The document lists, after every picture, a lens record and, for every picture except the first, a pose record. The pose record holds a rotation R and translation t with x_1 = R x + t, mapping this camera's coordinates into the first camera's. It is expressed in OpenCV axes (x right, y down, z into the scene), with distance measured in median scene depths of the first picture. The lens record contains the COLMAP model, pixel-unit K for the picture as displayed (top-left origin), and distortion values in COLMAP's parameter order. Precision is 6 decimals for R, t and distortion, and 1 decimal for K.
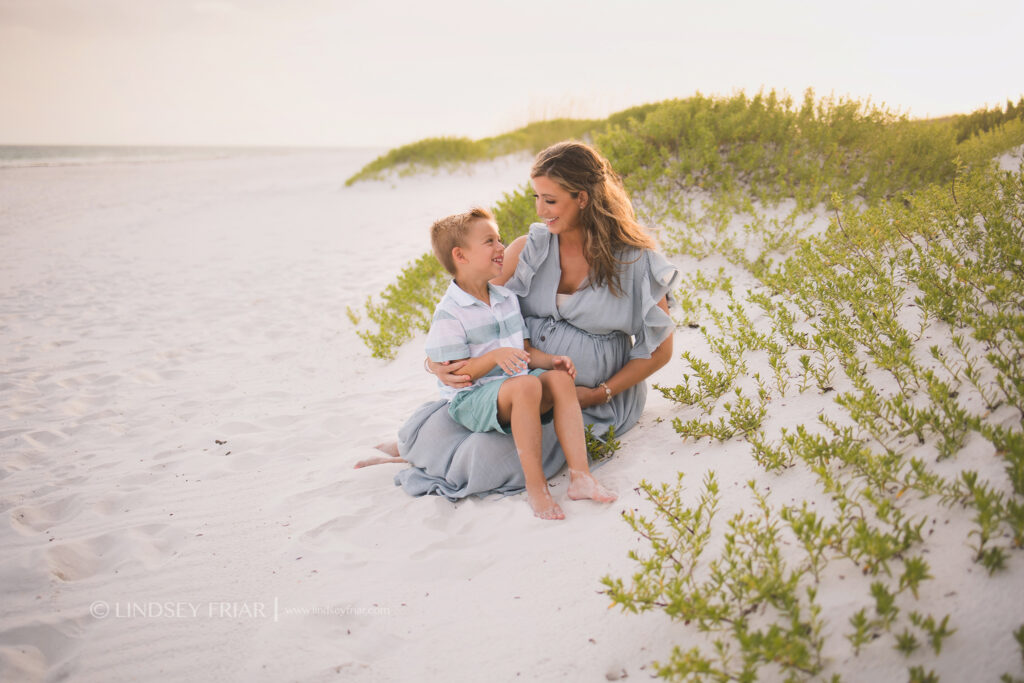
lens RADIAL K [[1014.7, 0, 512.0], [0, 1014.7, 341.5], [0, 0, 1]] dist [-0.076613, 0.022006]
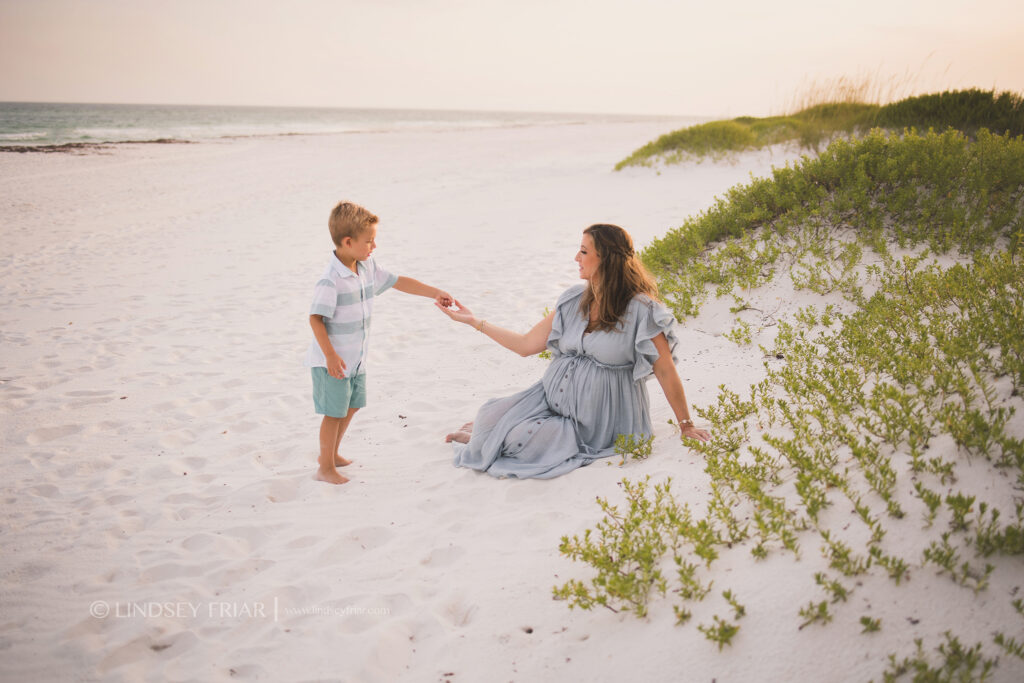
lens RADIAL K [[1014.7, 0, 512.0], [0, 1014.7, 341.5], [0, 0, 1]] dist [-0.076613, 0.022006]
pose [[0.958939, 0.074117, -0.273757, 0.147087], [-0.066001, 0.997067, 0.038750, -0.043411], [0.275826, -0.019091, 0.961018, -0.184323]]
